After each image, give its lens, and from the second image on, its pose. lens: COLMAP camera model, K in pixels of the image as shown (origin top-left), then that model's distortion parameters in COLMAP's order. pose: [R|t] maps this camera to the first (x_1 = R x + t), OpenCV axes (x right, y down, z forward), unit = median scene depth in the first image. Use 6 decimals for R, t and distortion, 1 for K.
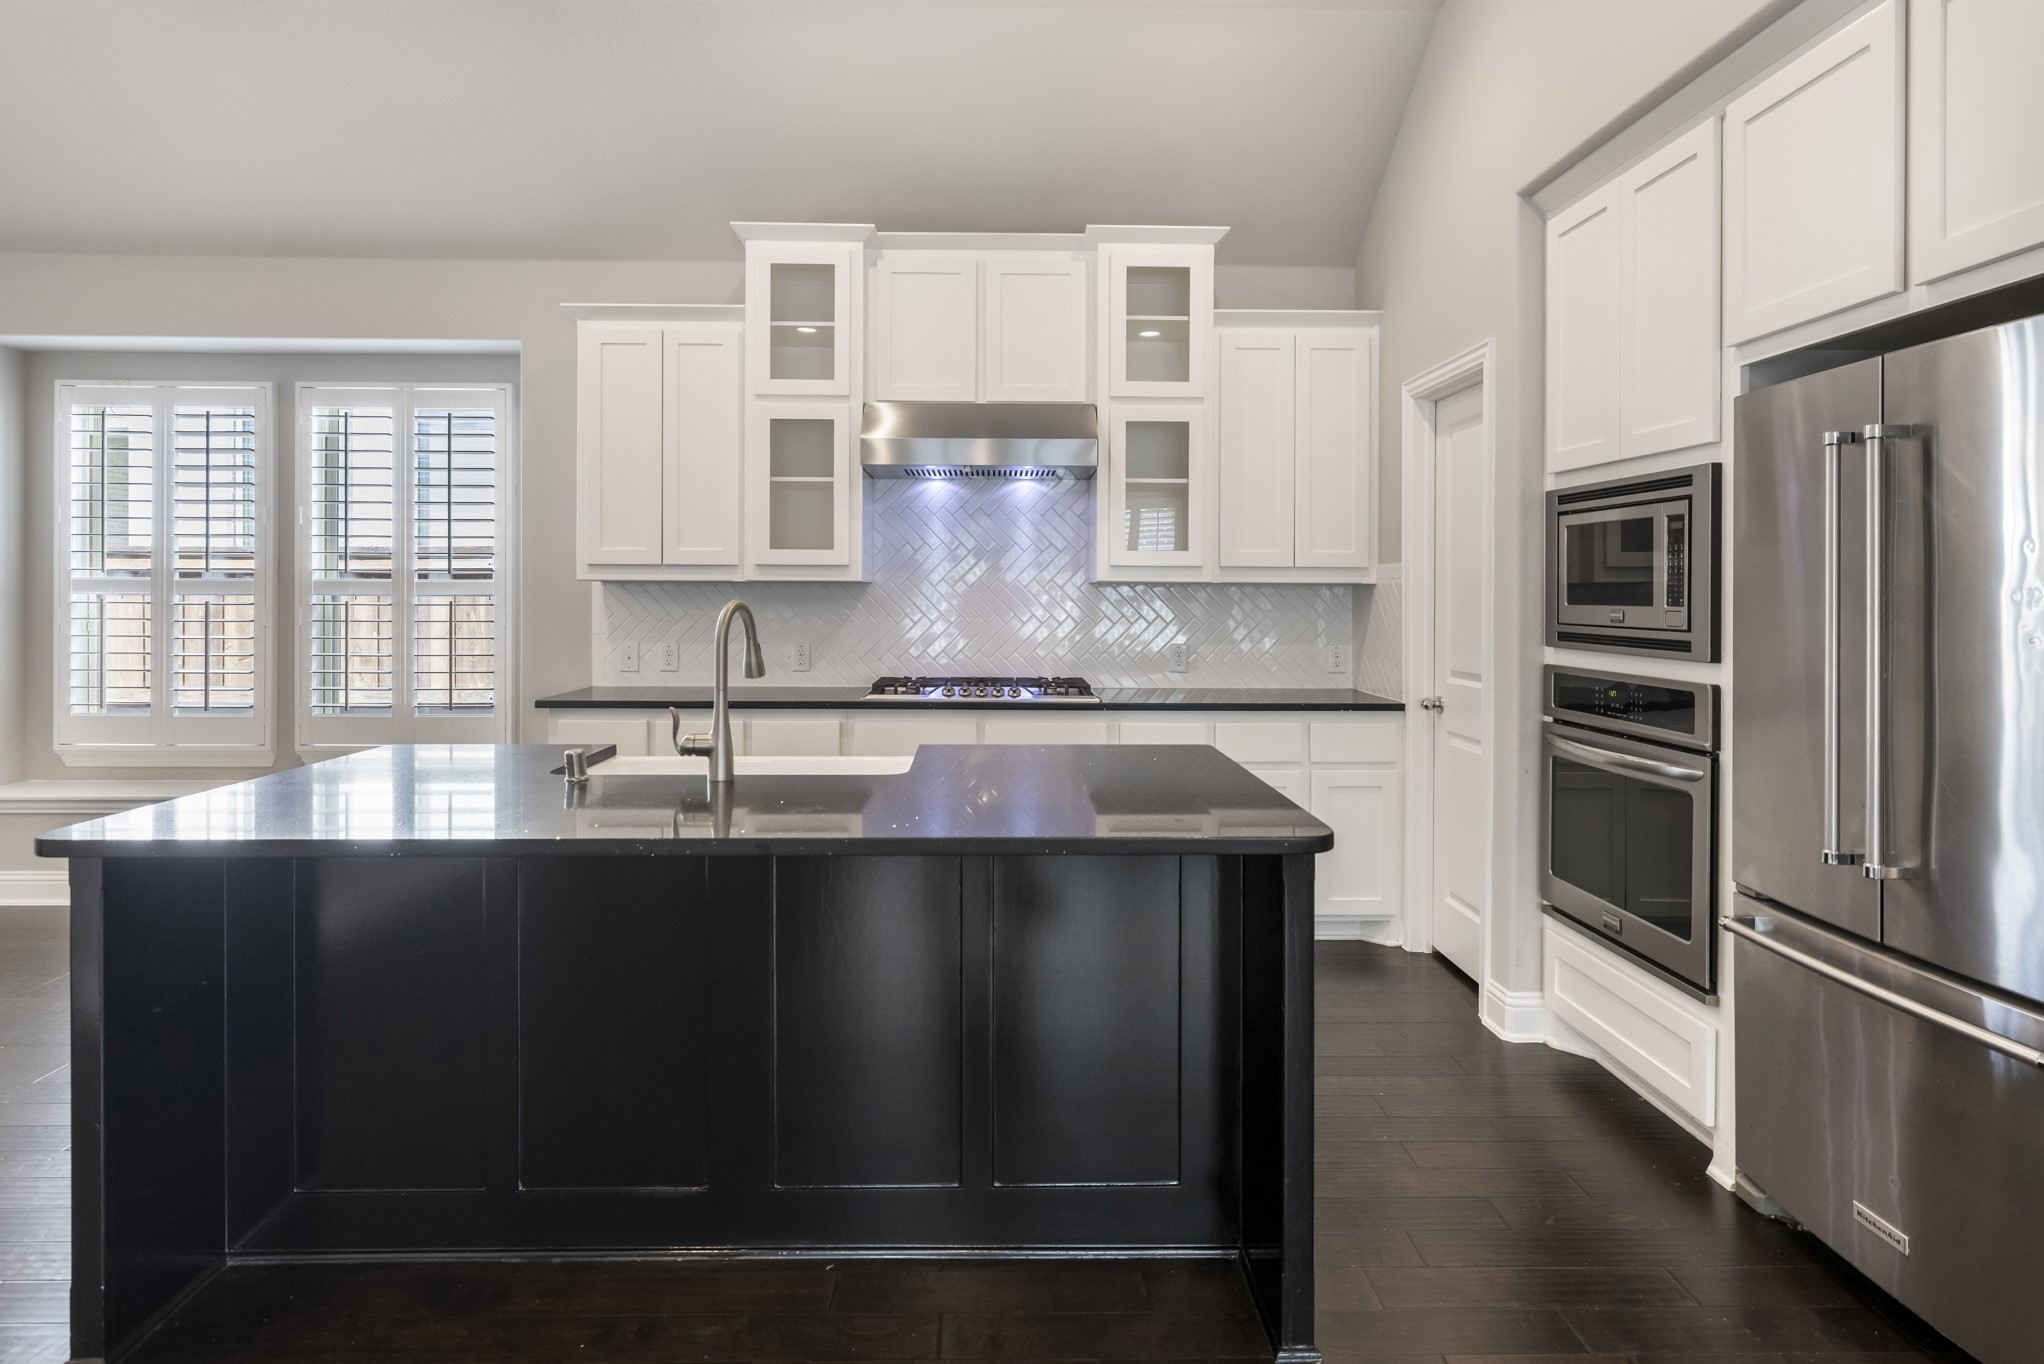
lens RADIAL K [[1127.3, 0, 1021.4], [0, 1127.3, 591.7], [0, 0, 1]] dist [-0.002414, -0.000011]
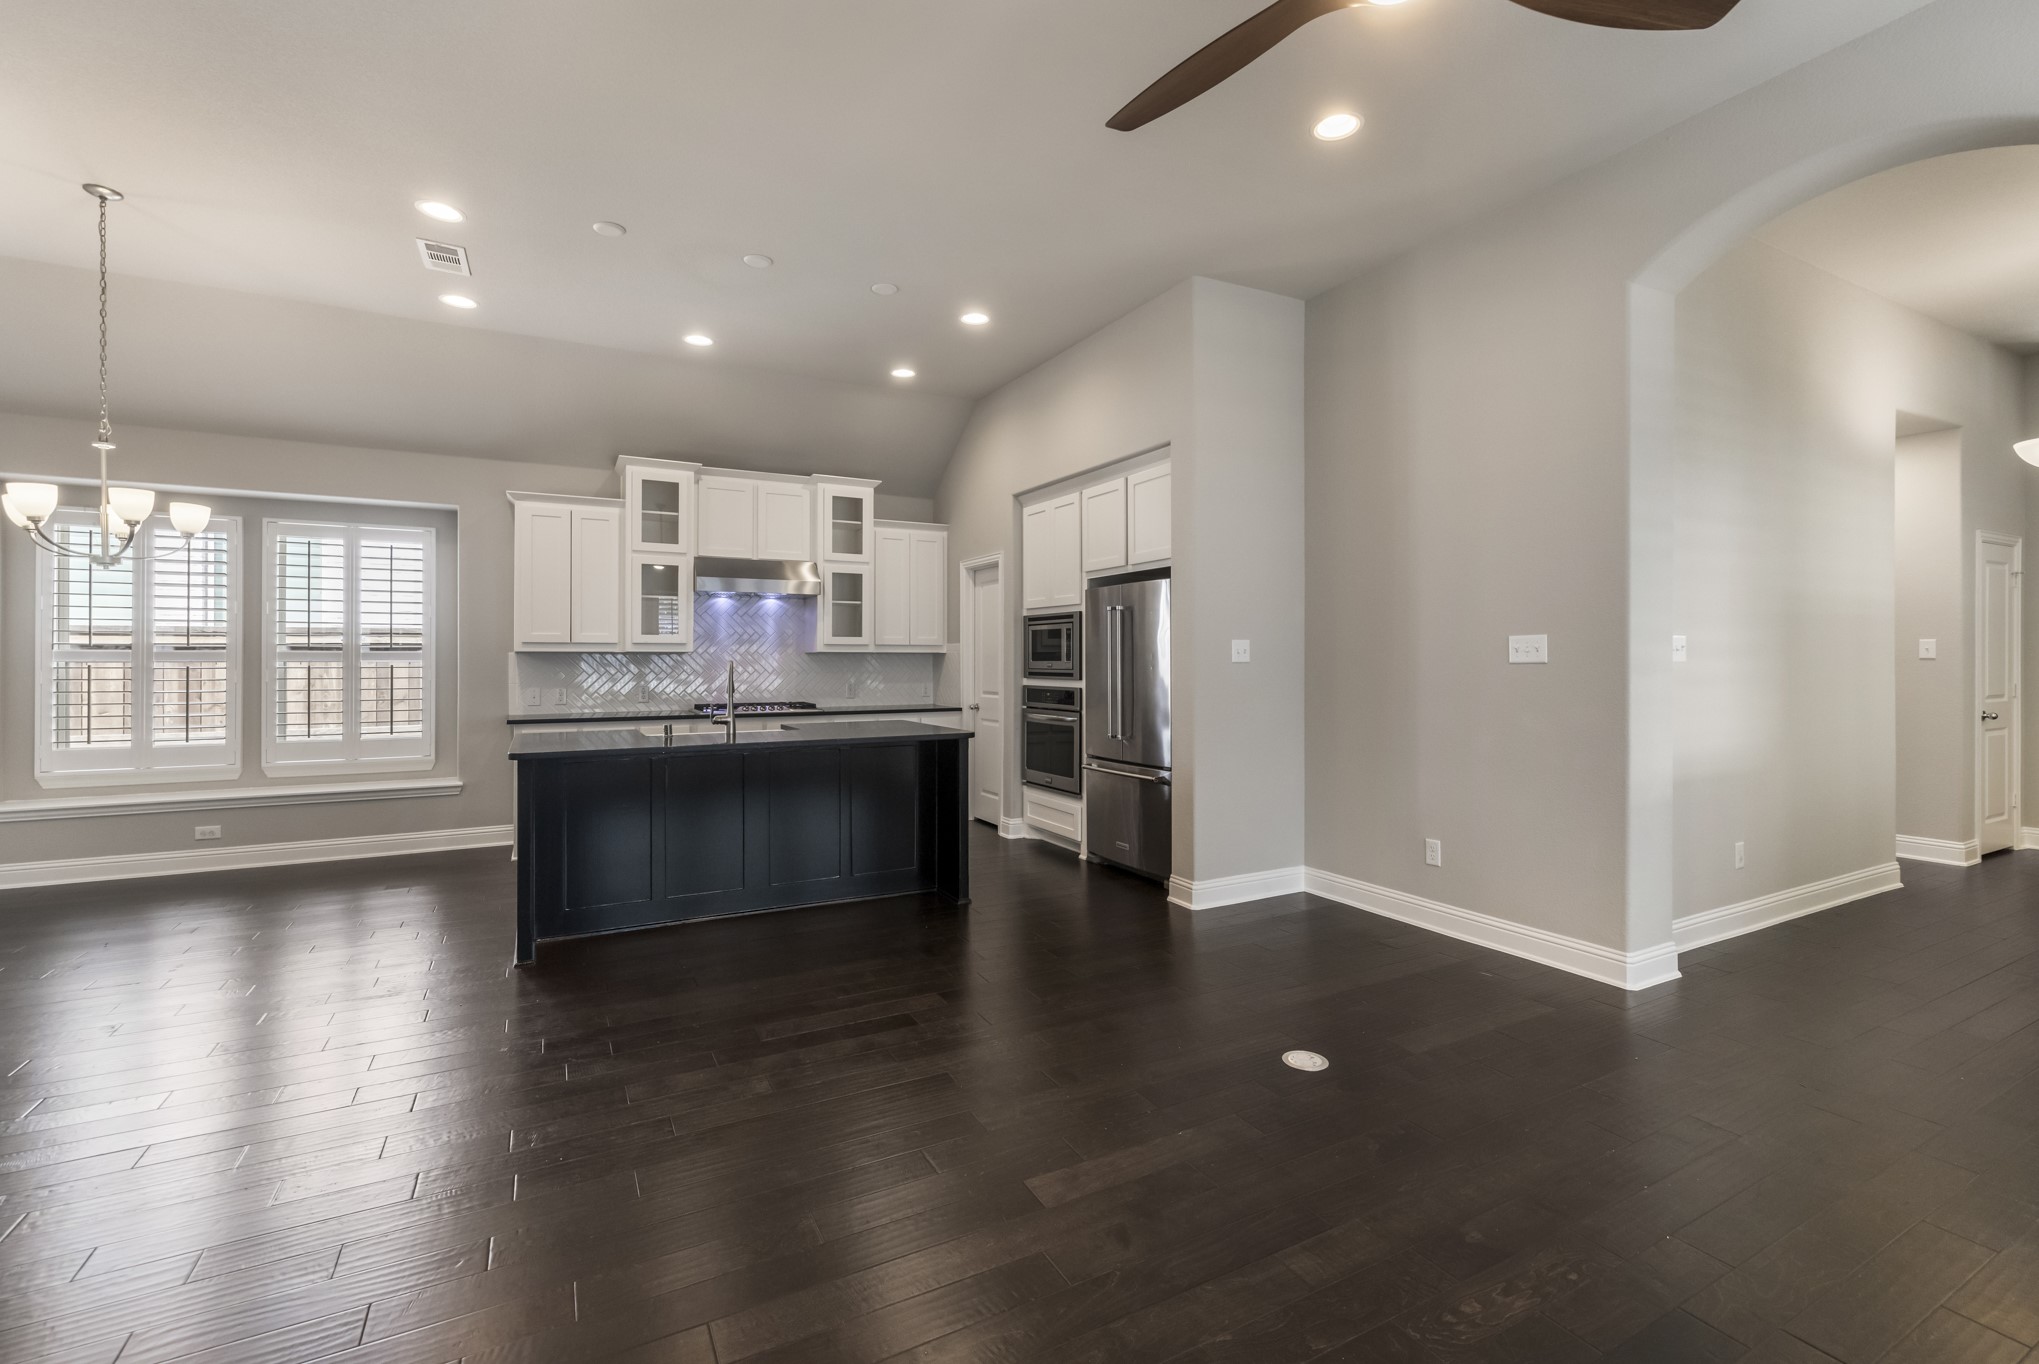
lens RADIAL K [[875.8, 0, 1021.2], [0, 875.8, 657.2], [0, 0, 1]] dist [0.000944, 0.000187]
pose [[0.891846, -0.002836, 0.452331, -0.319744], [0.004377, 0.999988, -0.002361, 0.005321], [-0.452319, 0.004085, 0.891847, -0.558488]]
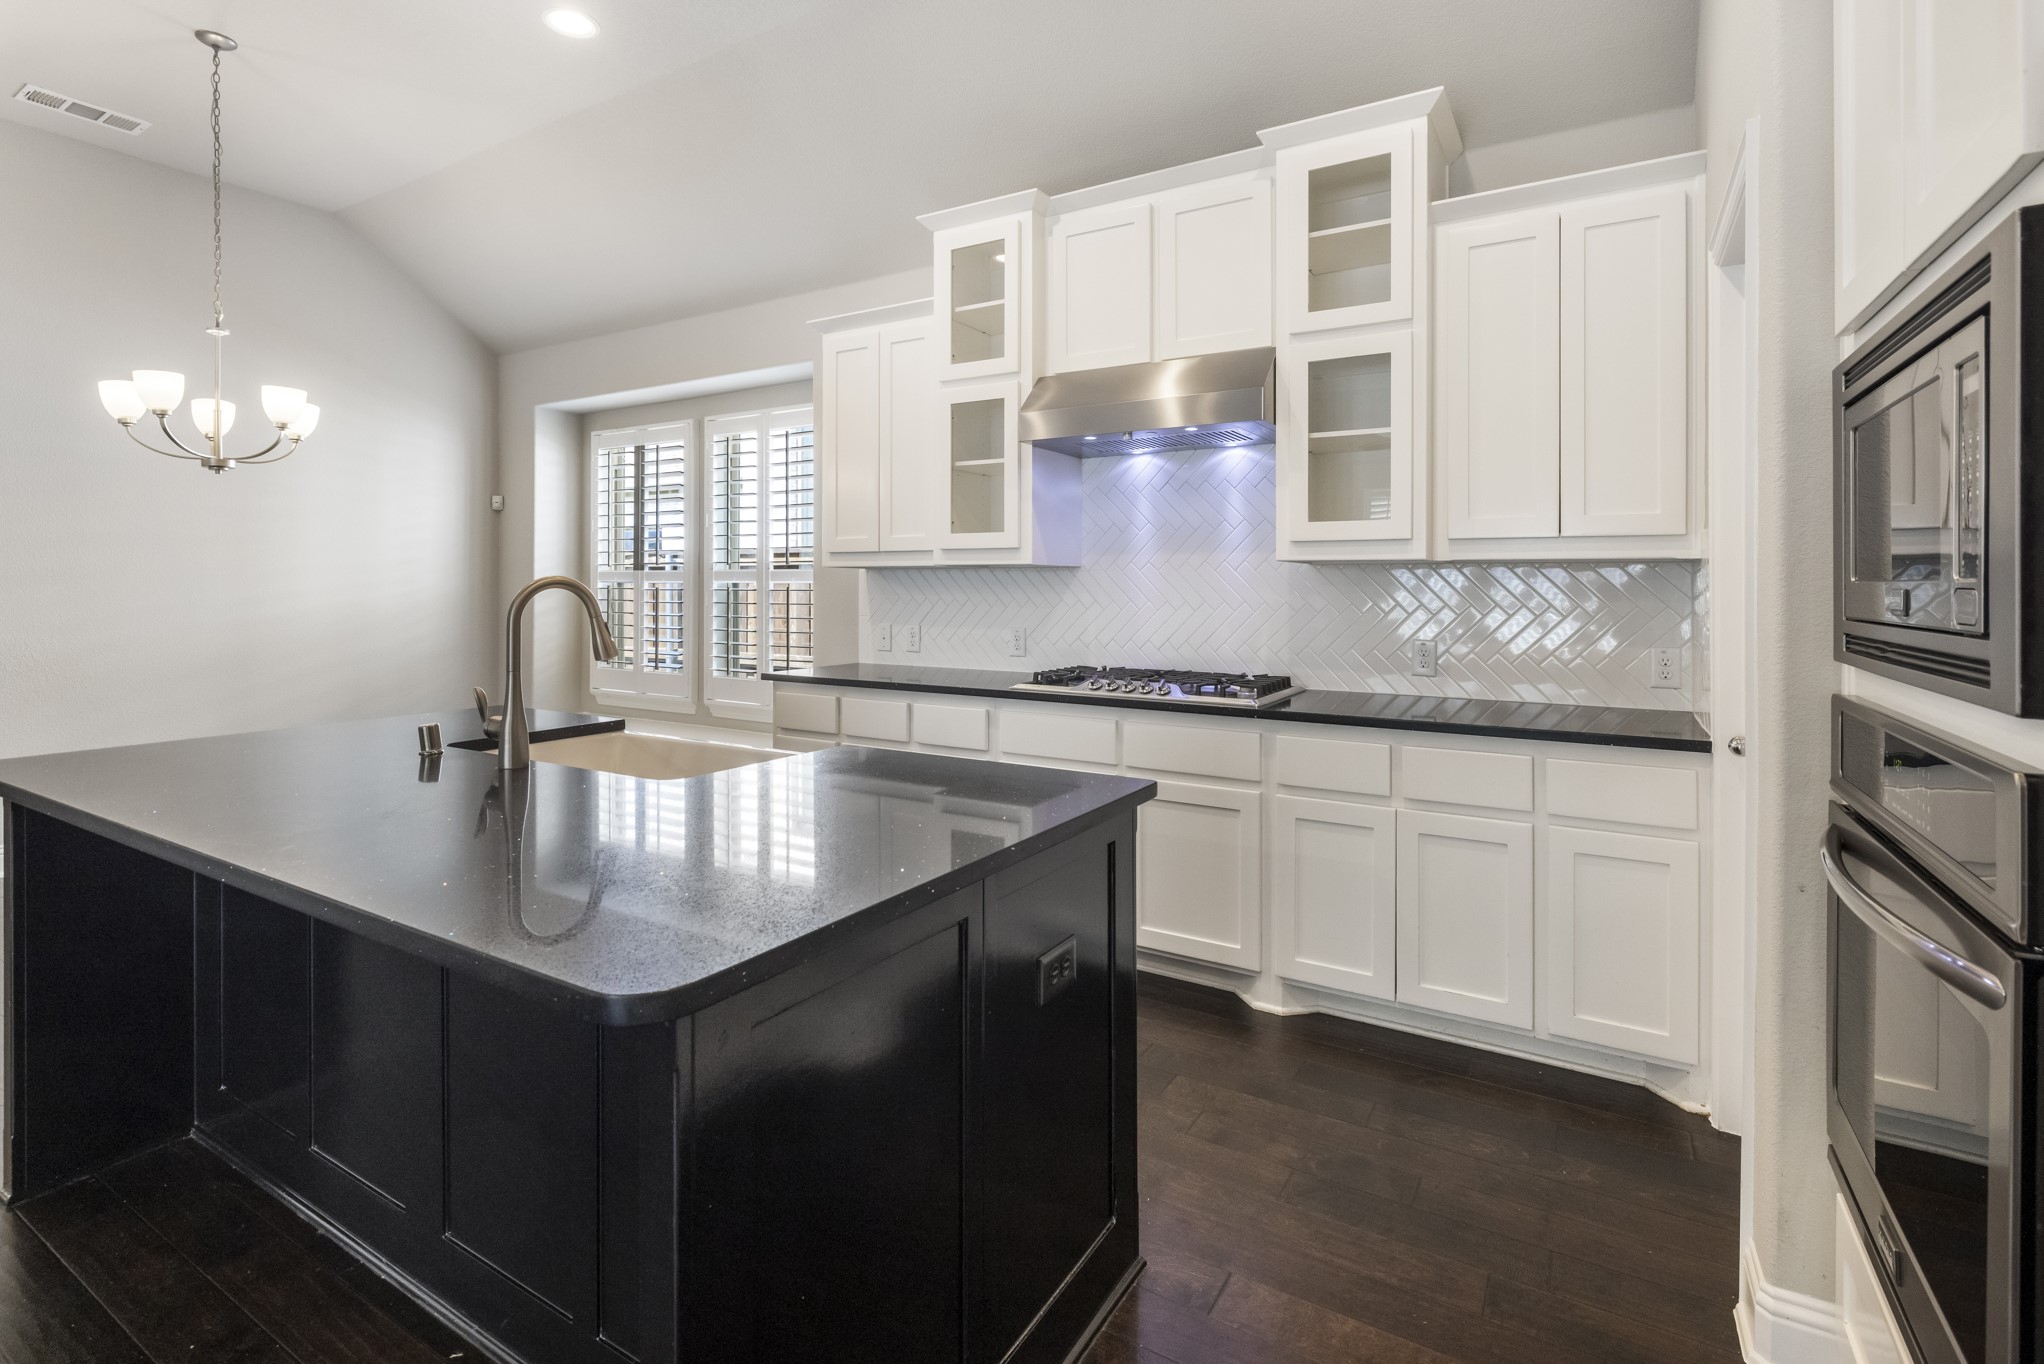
lens RADIAL K [[962.4, 0, 1022.1], [0, 962.4, 580.8], [0, 0, 1]] dist [0.001385, 0.000126]
pose [[0.842860, -0.005229, -0.538108, 0.294483], [0.002969, 0.999983, -0.005067, 0.009020], [0.538125, 0.002673, 0.842861, 0.310196]]
